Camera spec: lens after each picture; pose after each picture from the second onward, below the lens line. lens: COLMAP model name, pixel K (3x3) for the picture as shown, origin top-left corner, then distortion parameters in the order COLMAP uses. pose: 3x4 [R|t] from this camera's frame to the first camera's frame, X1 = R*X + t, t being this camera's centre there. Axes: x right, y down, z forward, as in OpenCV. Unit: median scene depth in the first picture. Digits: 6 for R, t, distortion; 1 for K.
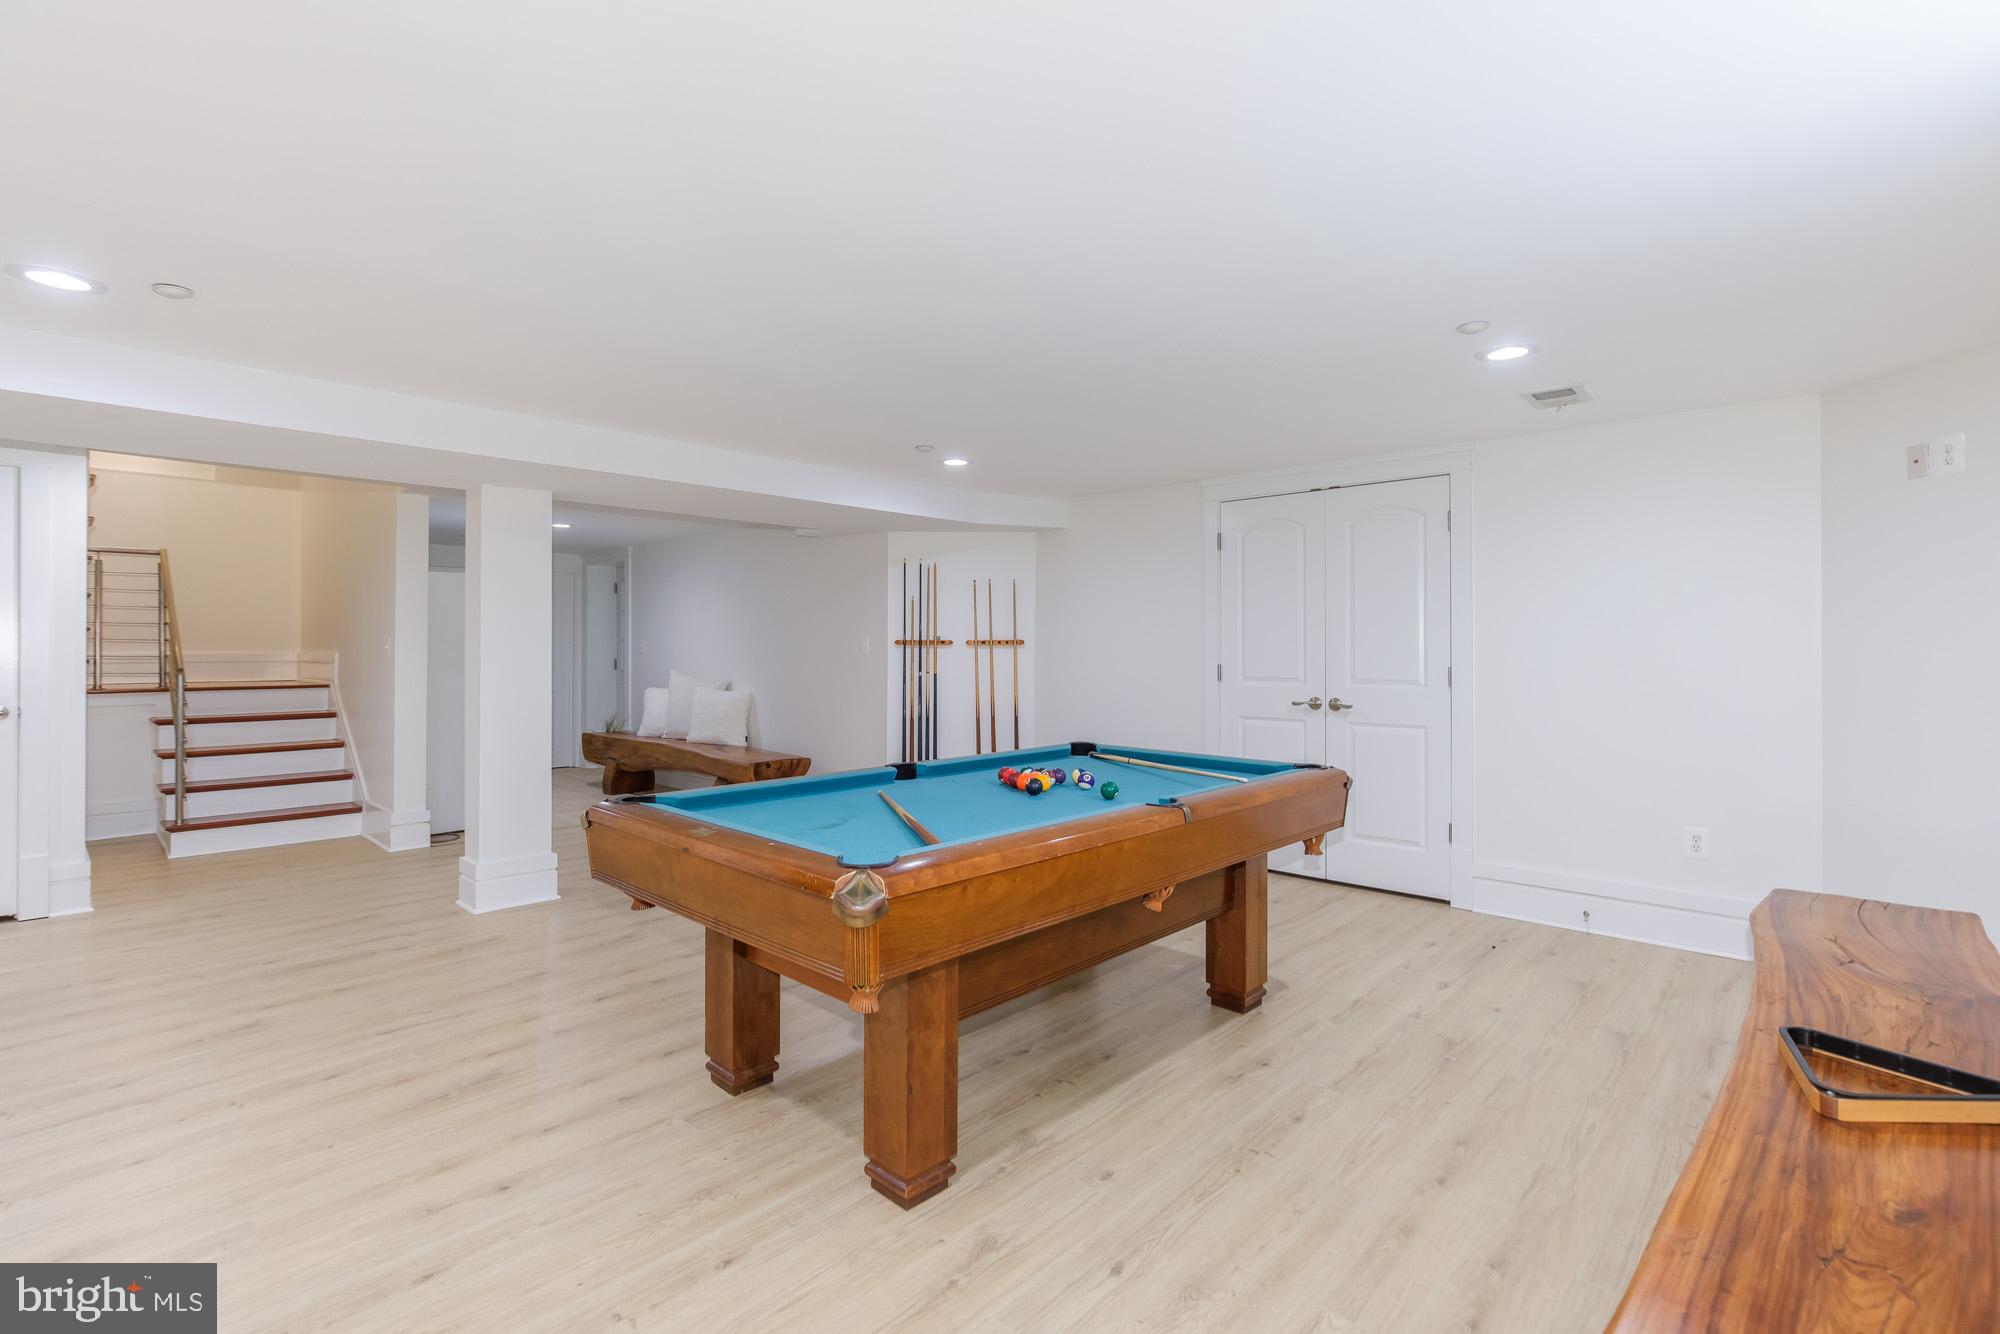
lens RADIAL K [[923.4, 0, 973.6], [0, 923.4, 645.4], [0, 0, 1]] dist [-0.009049, 0.001812]
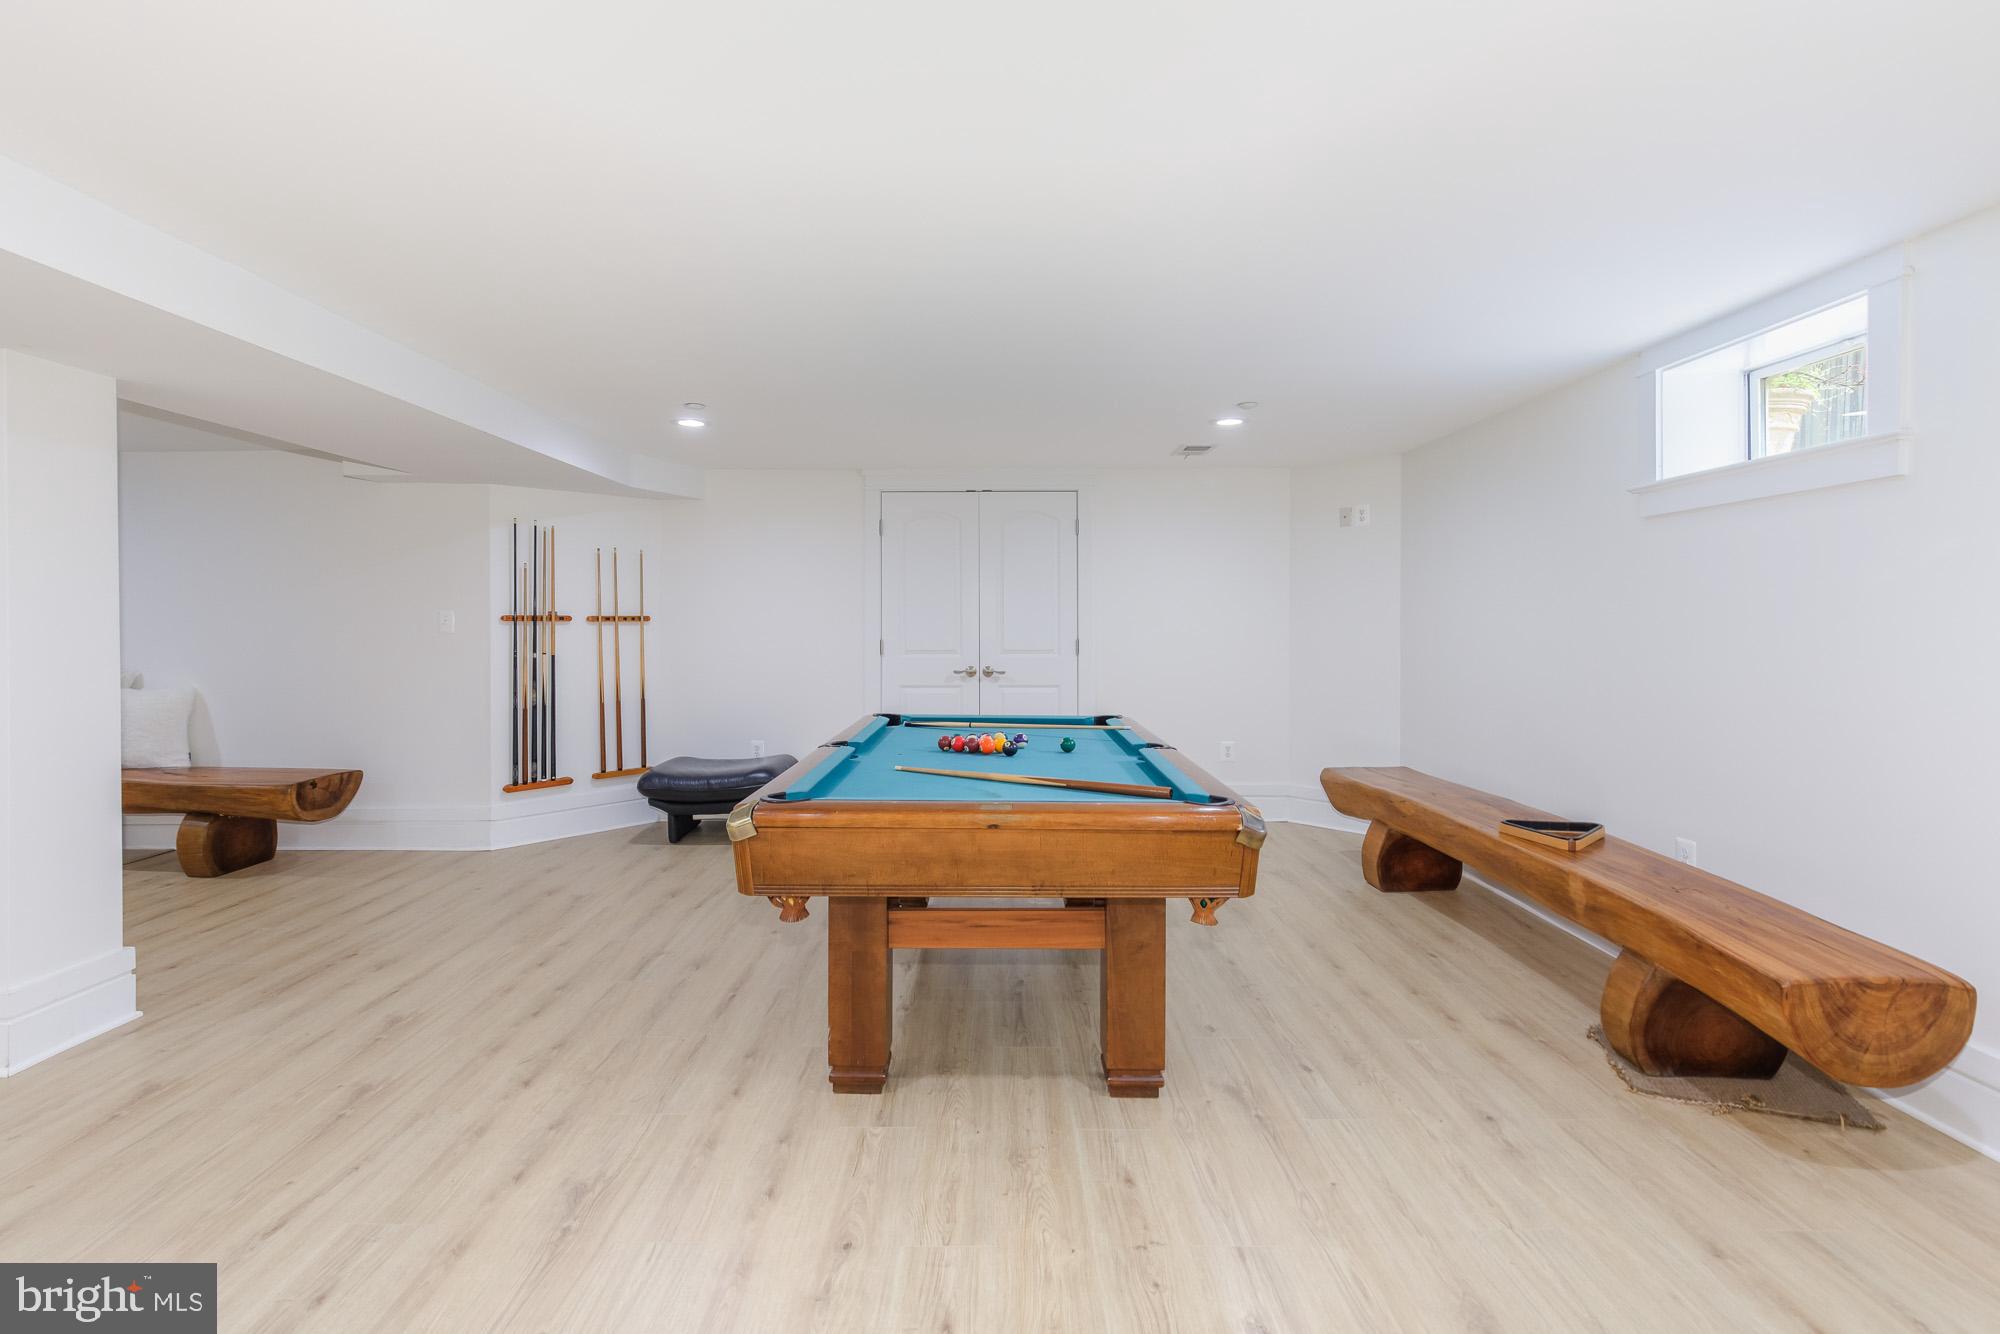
lens RADIAL K [[923.4, 0, 994.5], [0, 923.4, 641.7], [0, 0, 1]] dist [-0.009049, 0.001812]
pose [[0.724089, -0.013709, 0.689571, -0.336542], [-0.001016, 0.999780, 0.020943, 0.000012], [-0.689706, -0.015865, 0.723915, 0.094831]]
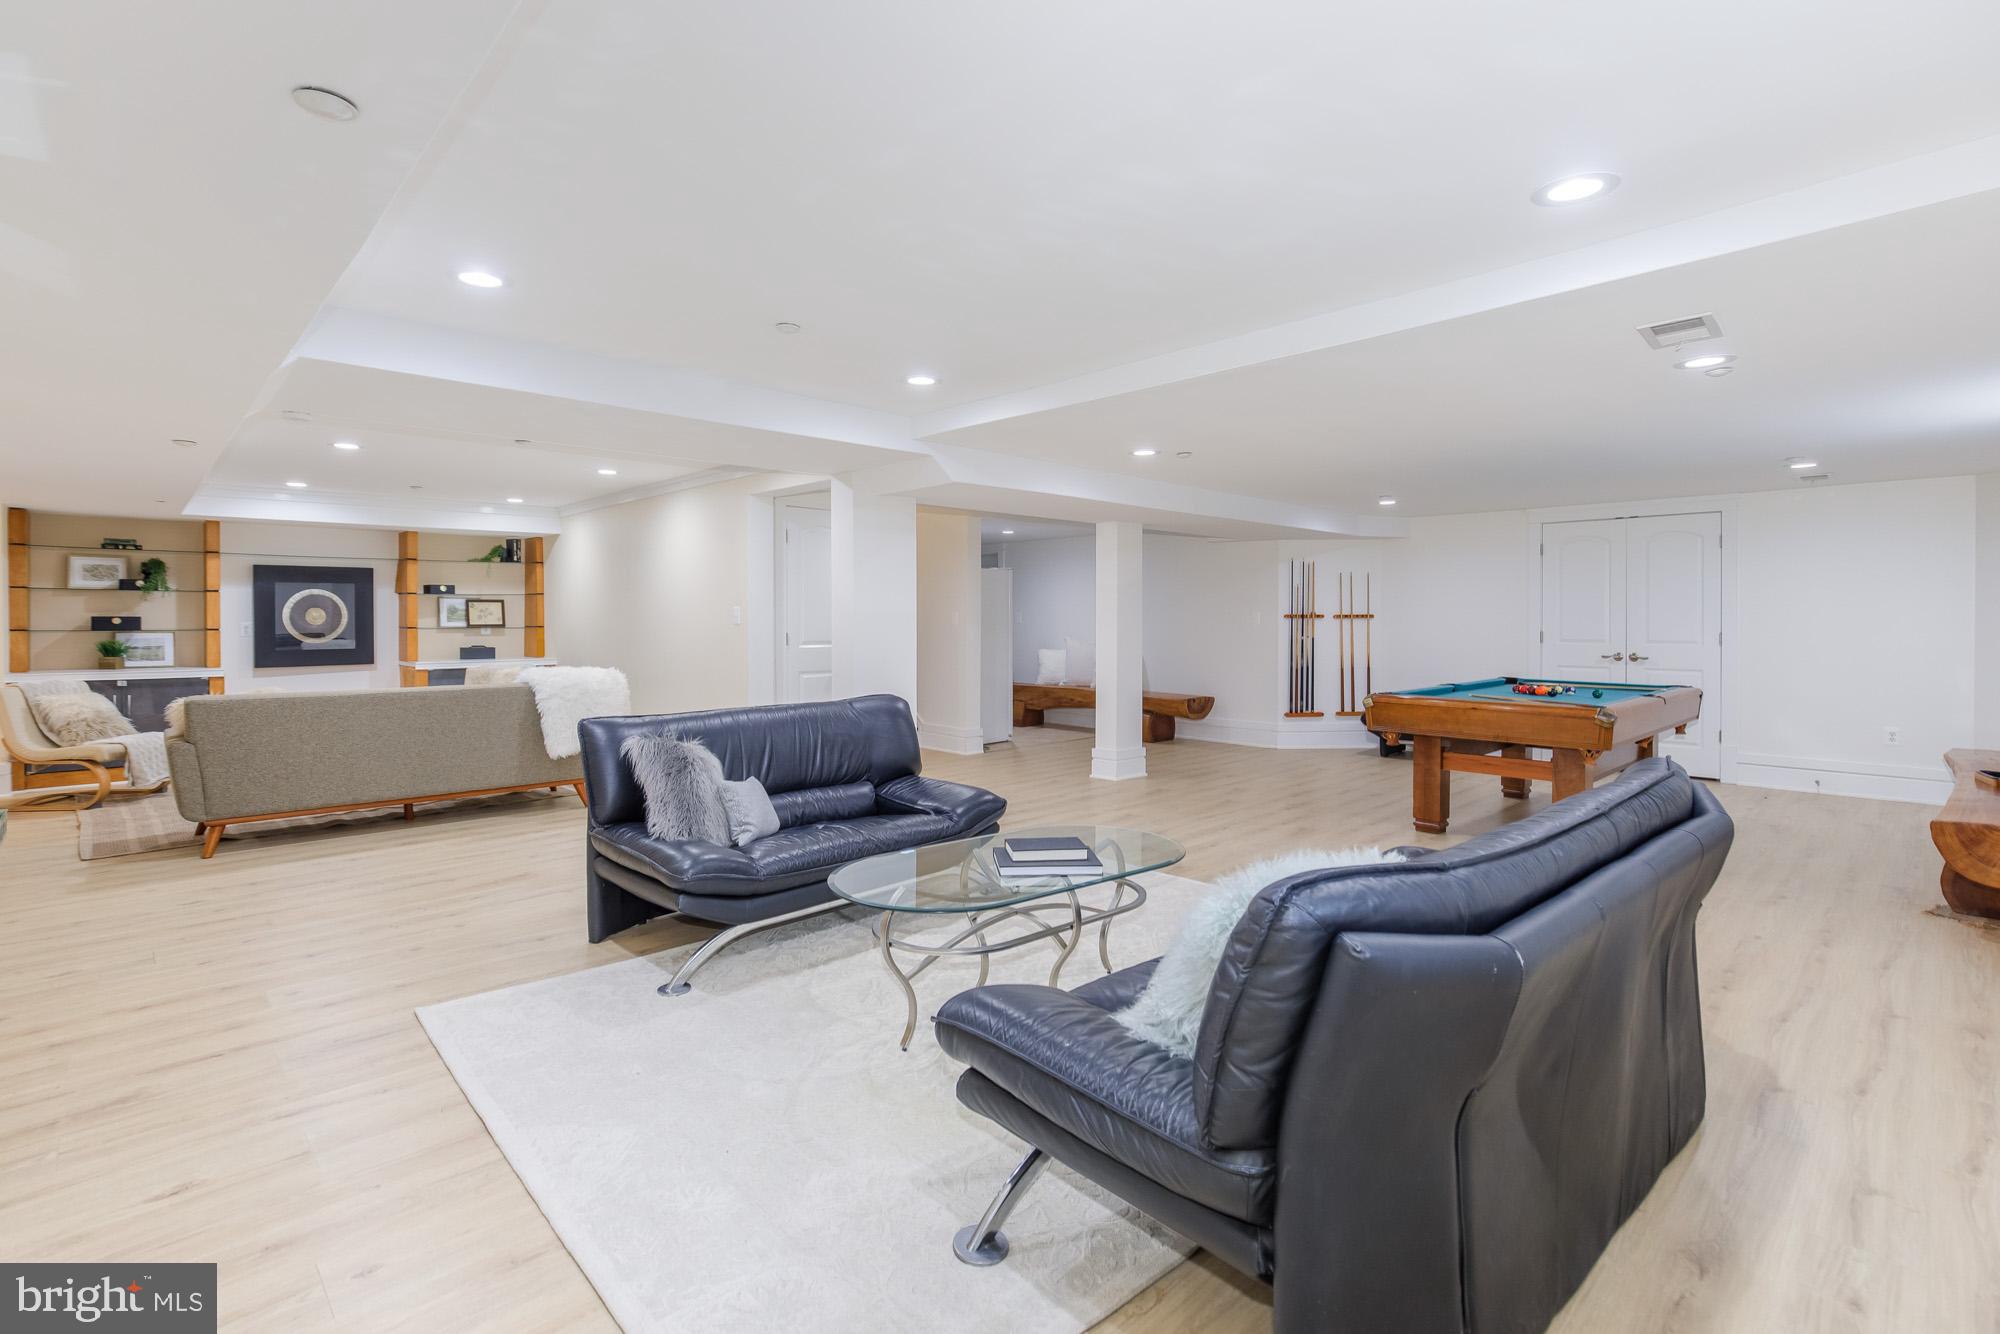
lens RADIAL K [[923.4, 0, 982.9], [0, 923.4, 618.8], [0, 0, 1]] dist [-0.009049, 0.001812]
pose [[0.998615, 0.000929, -0.052602, -0.482218], [-0.000754, 0.999994, 0.003334, -0.003525], [0.052605, -0.003290, 0.998610, -0.468038]]
